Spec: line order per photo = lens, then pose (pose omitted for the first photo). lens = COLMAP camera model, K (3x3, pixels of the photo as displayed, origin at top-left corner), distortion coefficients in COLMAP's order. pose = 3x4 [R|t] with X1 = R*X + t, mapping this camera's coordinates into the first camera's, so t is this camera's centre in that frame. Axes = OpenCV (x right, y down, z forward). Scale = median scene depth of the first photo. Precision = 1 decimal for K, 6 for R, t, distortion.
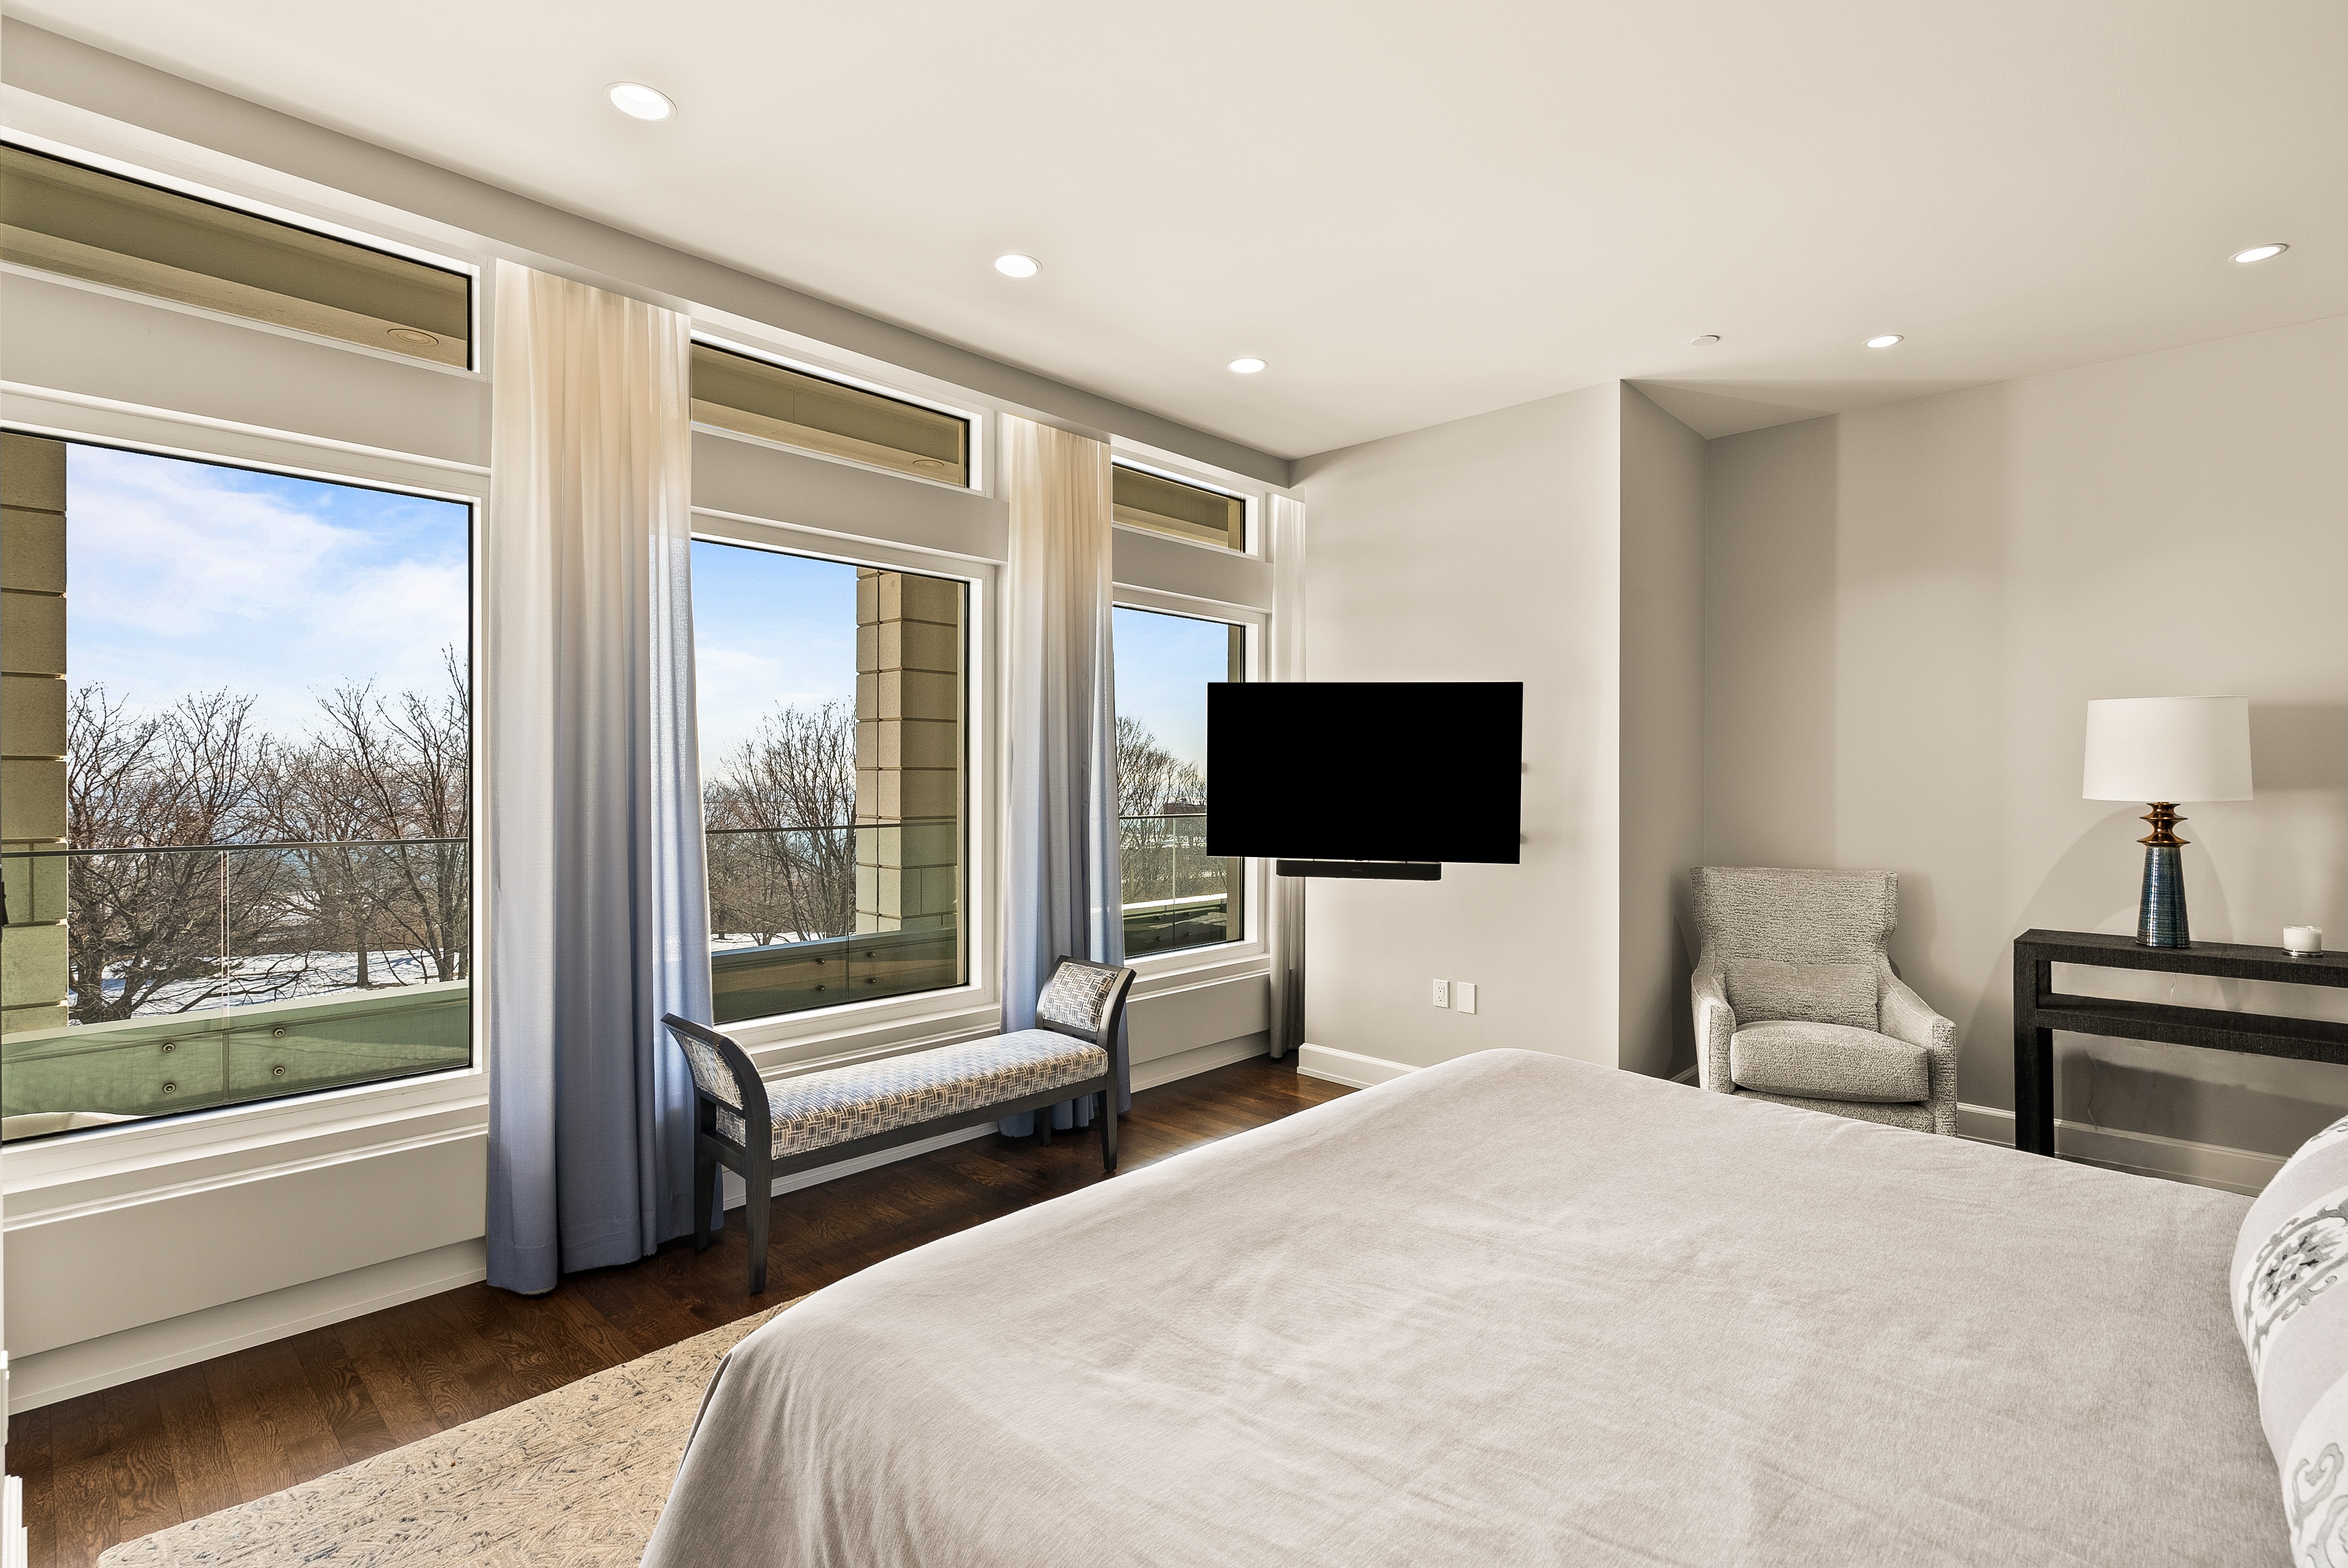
lens RADIAL K [[1083.0, 0, 1166.5], [0, 1083.0, 782.5], [0, 0, 1]] dist [-0.002518, 0.001476]
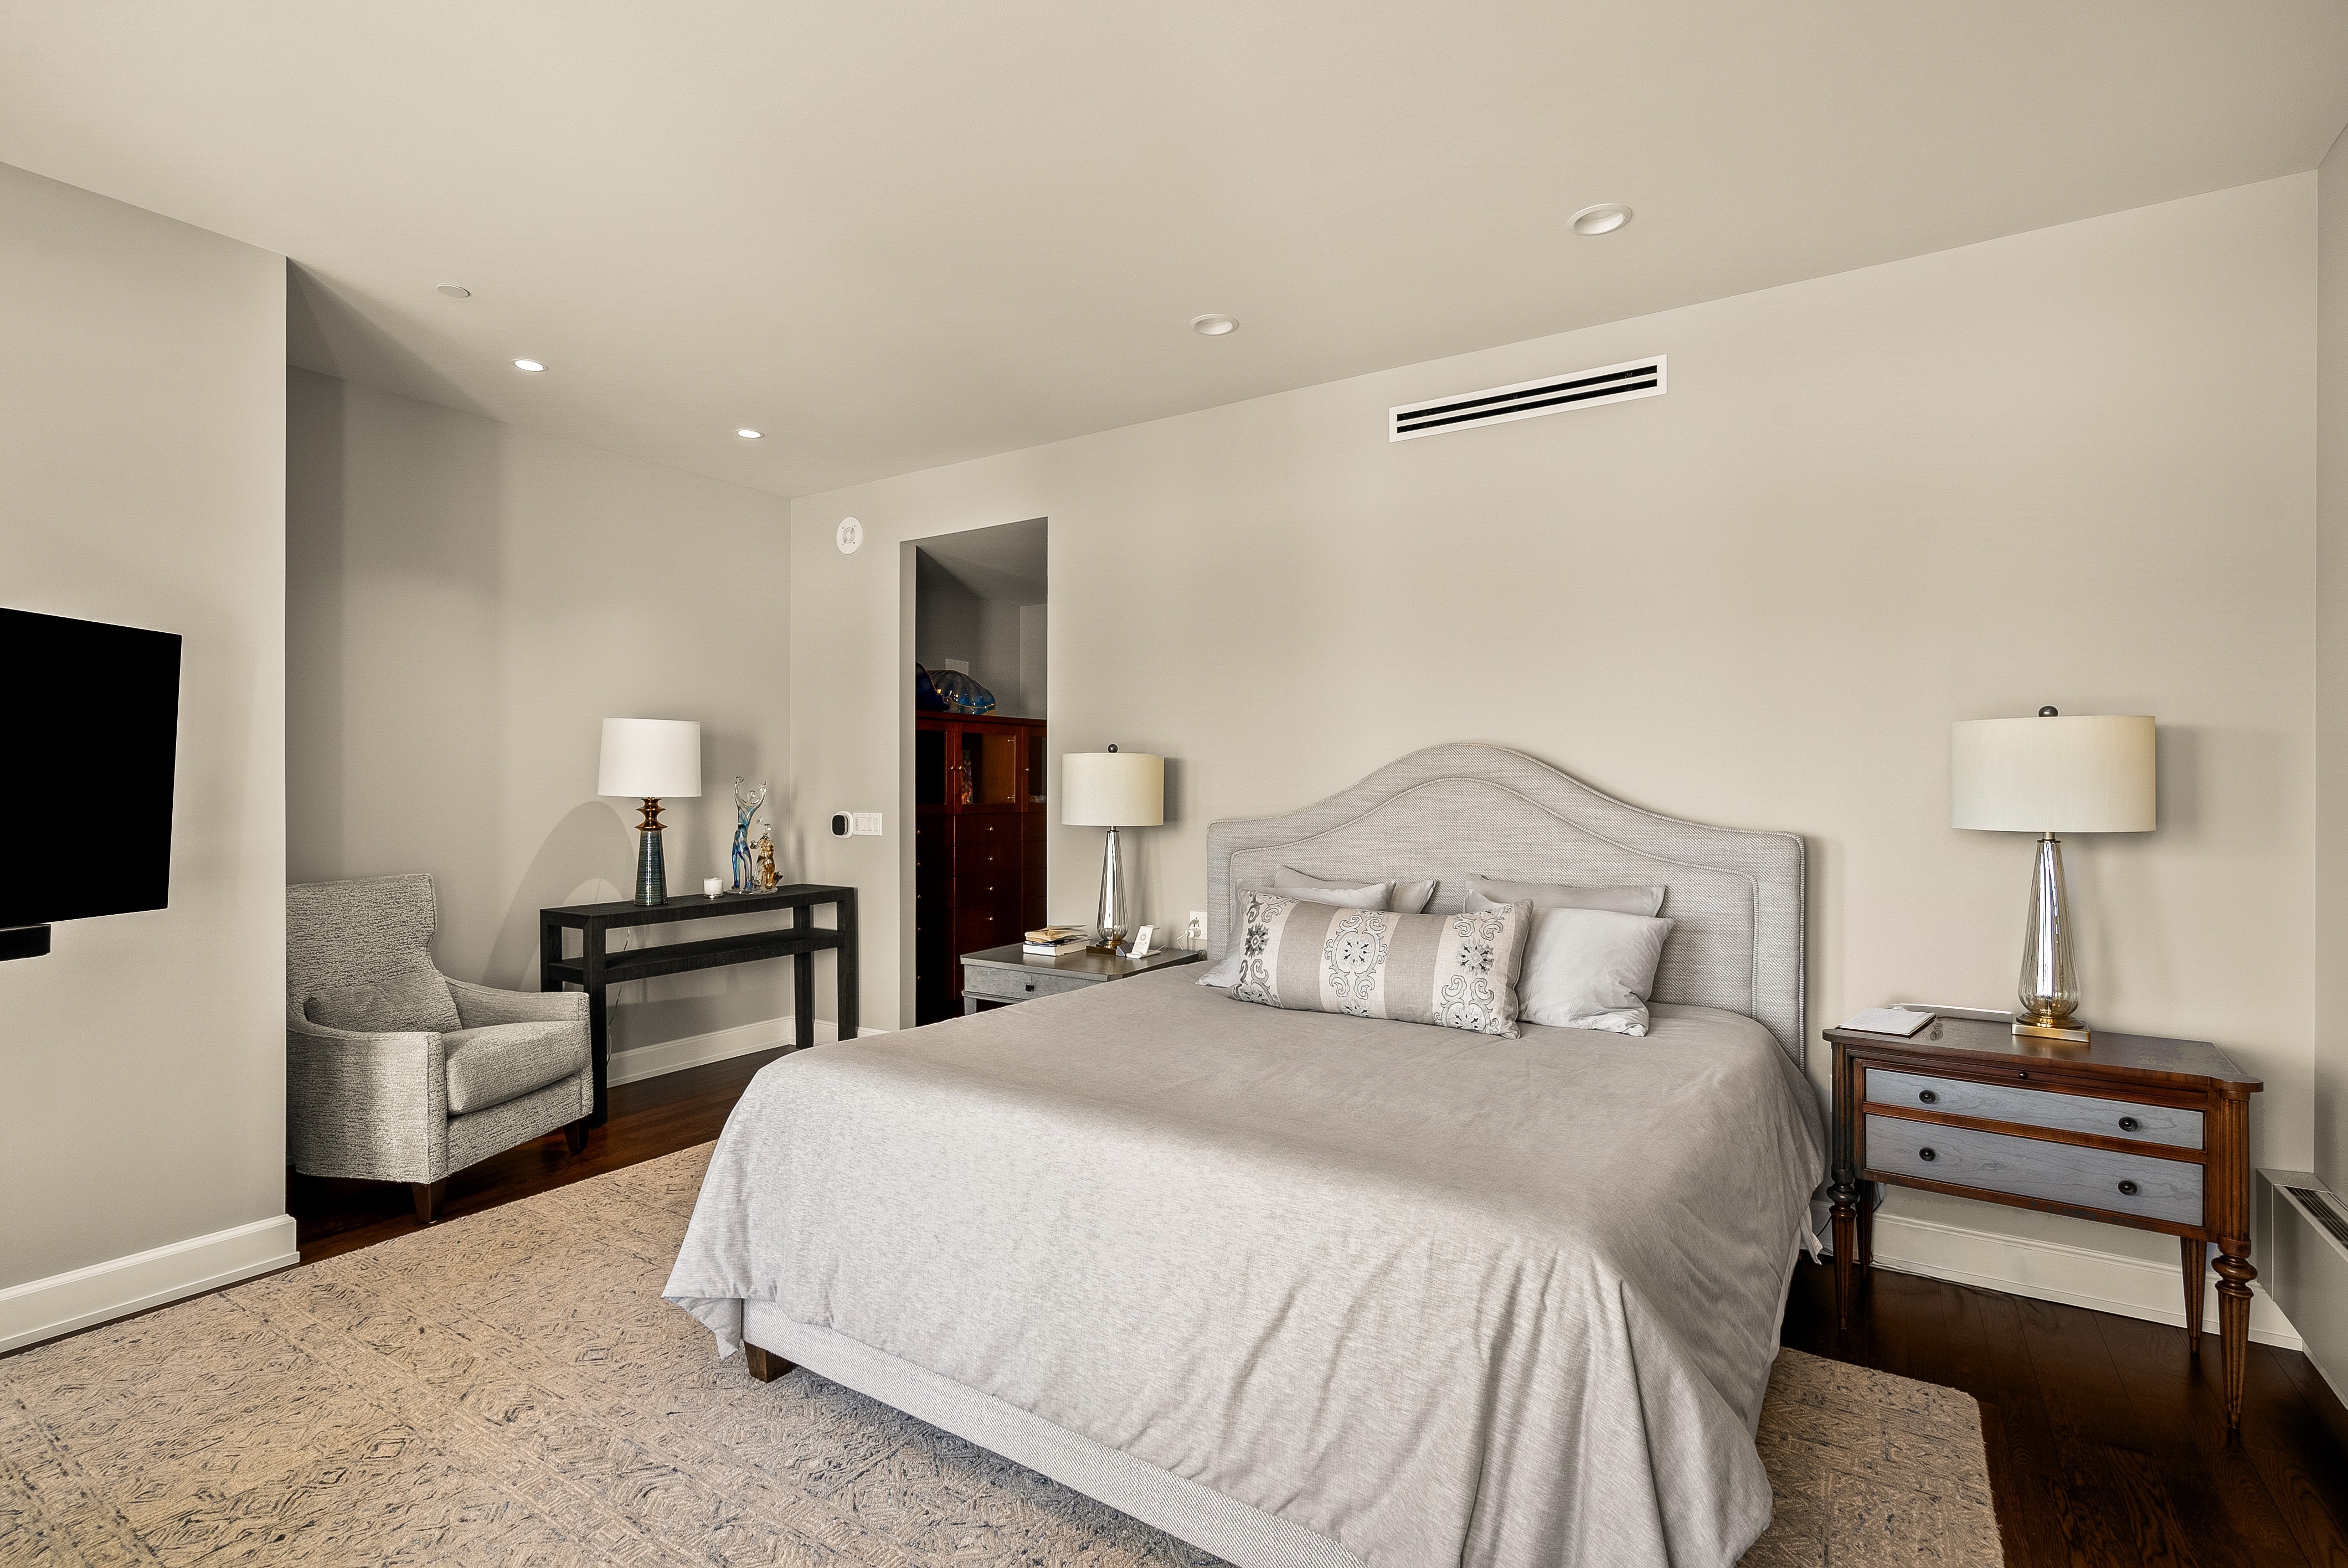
lens RADIAL K [[1100.9, 0, 1174.0], [0, 1100.9, 784.0], [0, 0, 1]] dist [-0.000636, 0.000776]
pose [[-0.185834, -0.004092, 0.982573, -0.510877], [0.000995, 0.999990, 0.004352, -0.003441], [-0.982581, 0.001787, -0.185829, 0.587711]]
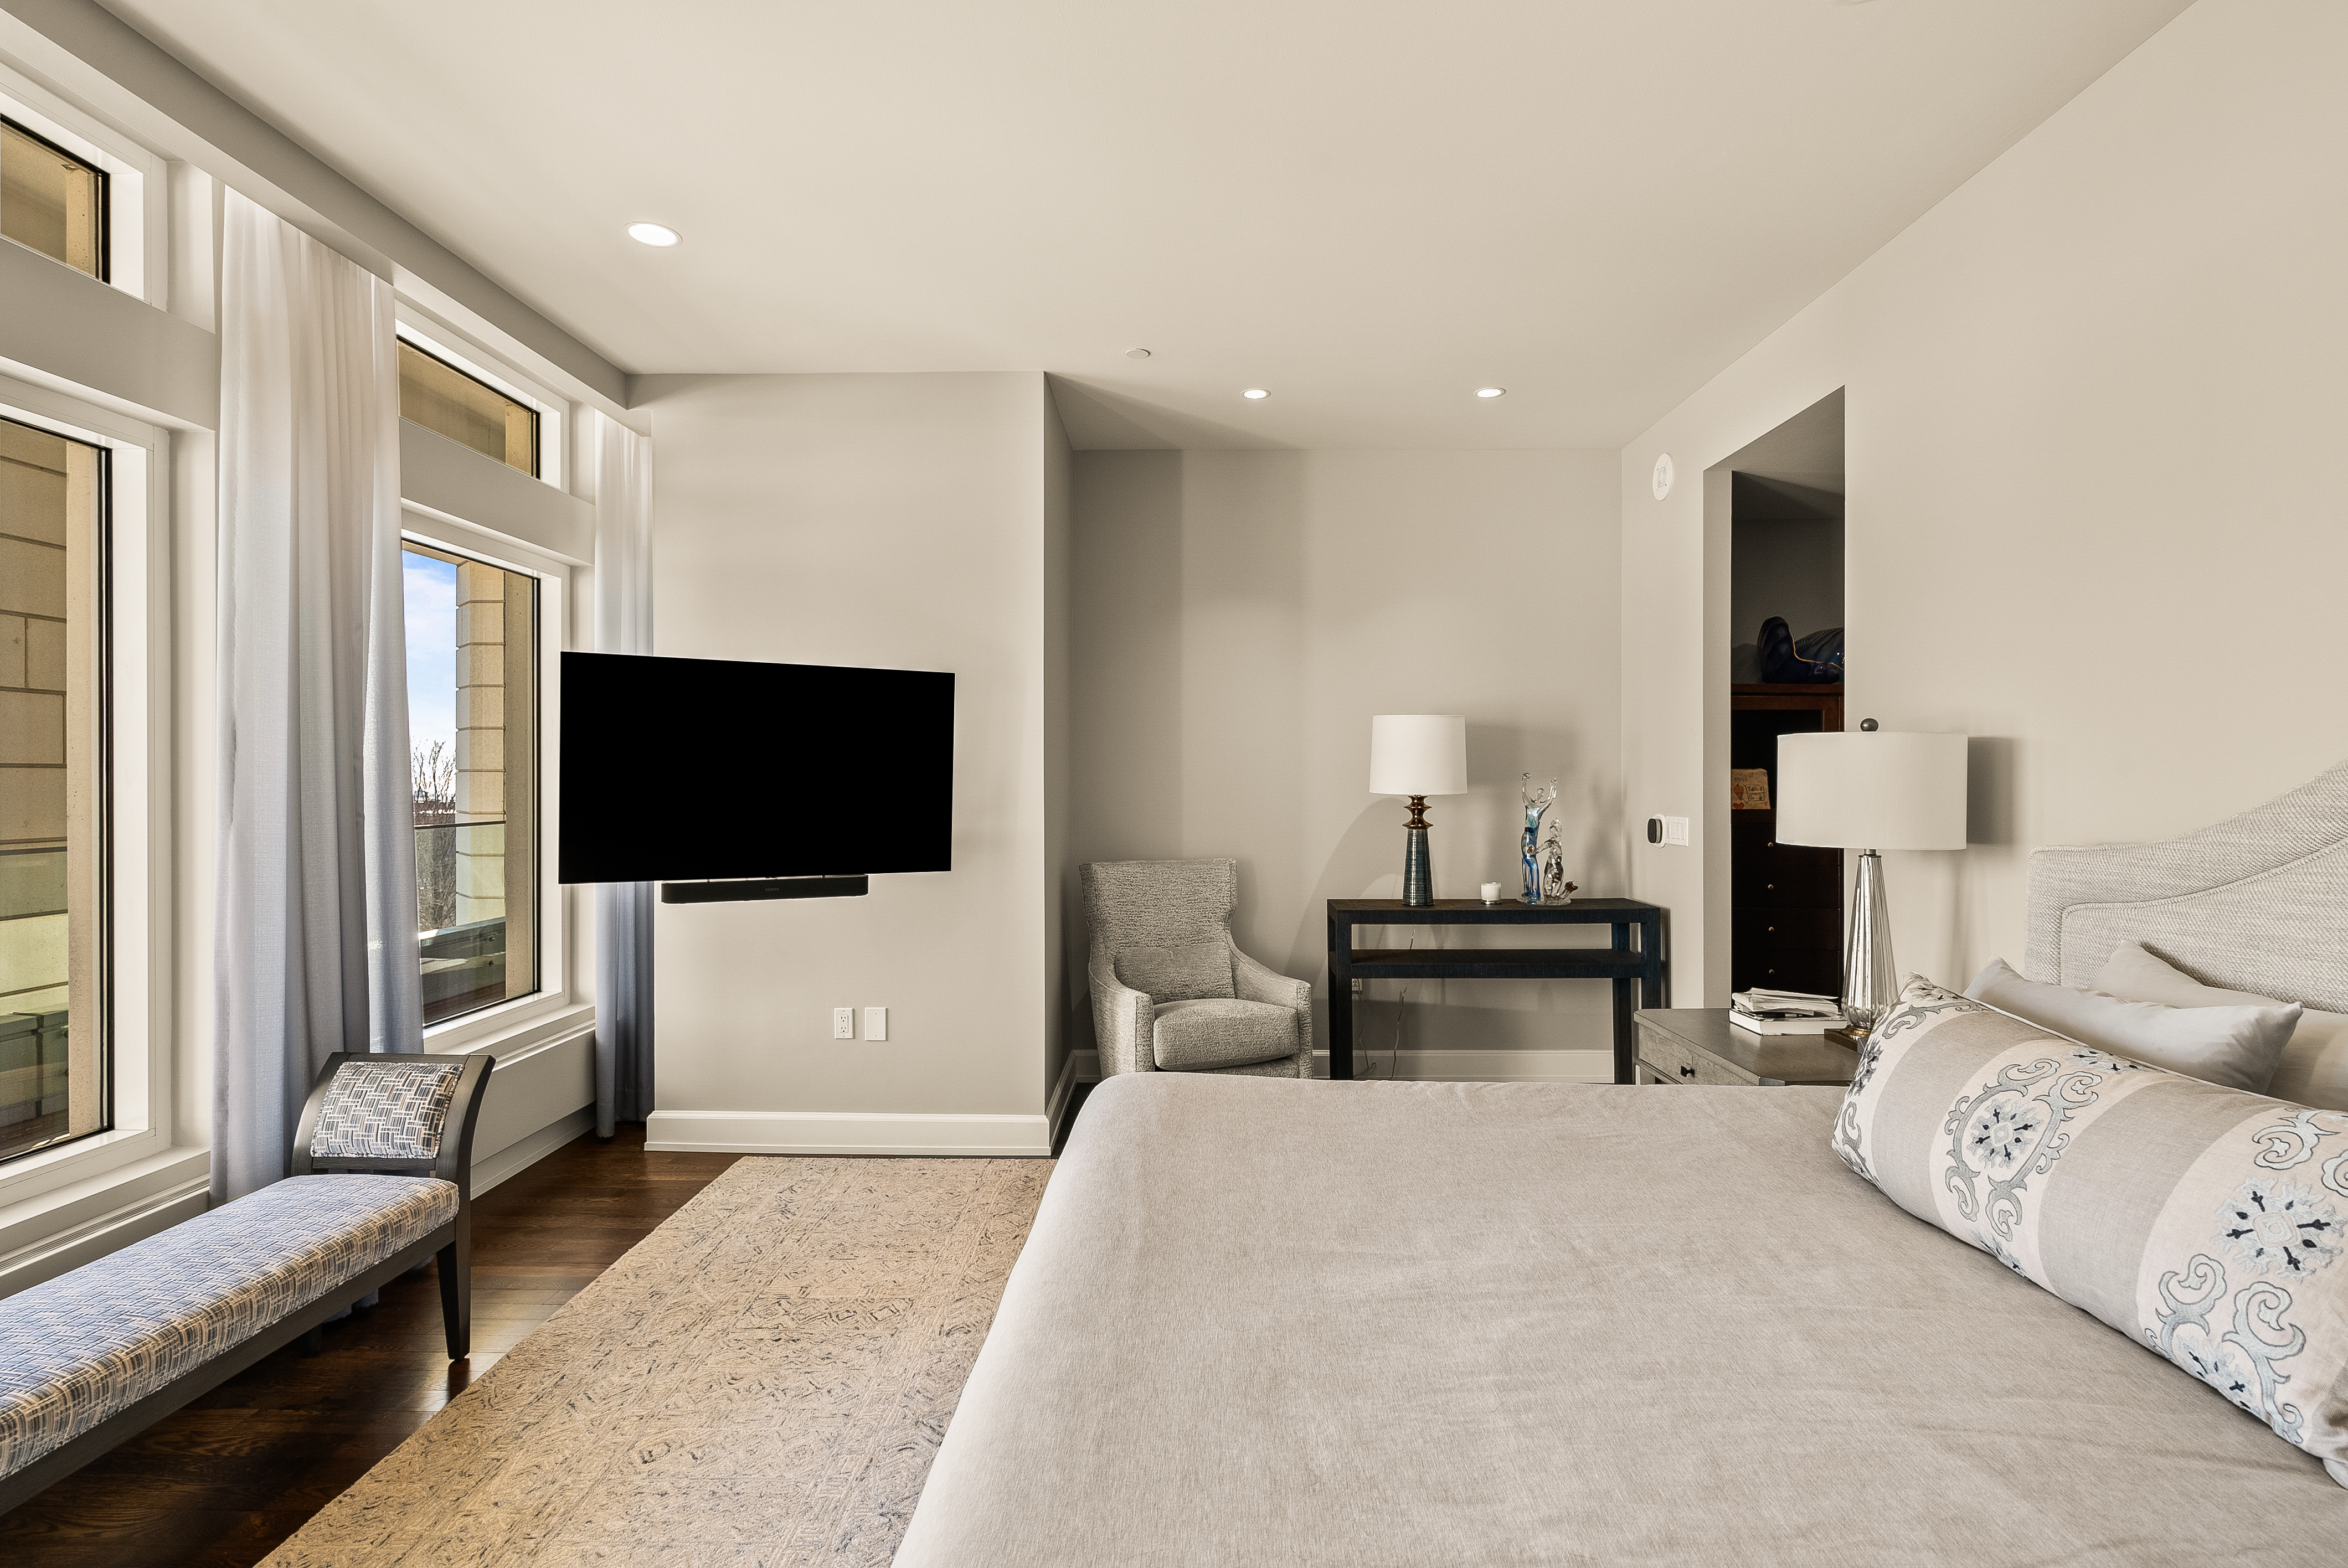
lens RADIAL K [[1119.7, 0, 1168.1], [0, 1119.7, 787.0], [0, 0, 1]] dist [-0.001471, 0.002020]
pose [[0.739225, -0.008400, 0.673406, -0.202847], [0.005112, 0.999963, 0.006862, -0.002083], [-0.673439, -0.001630, 0.739241, 0.192642]]
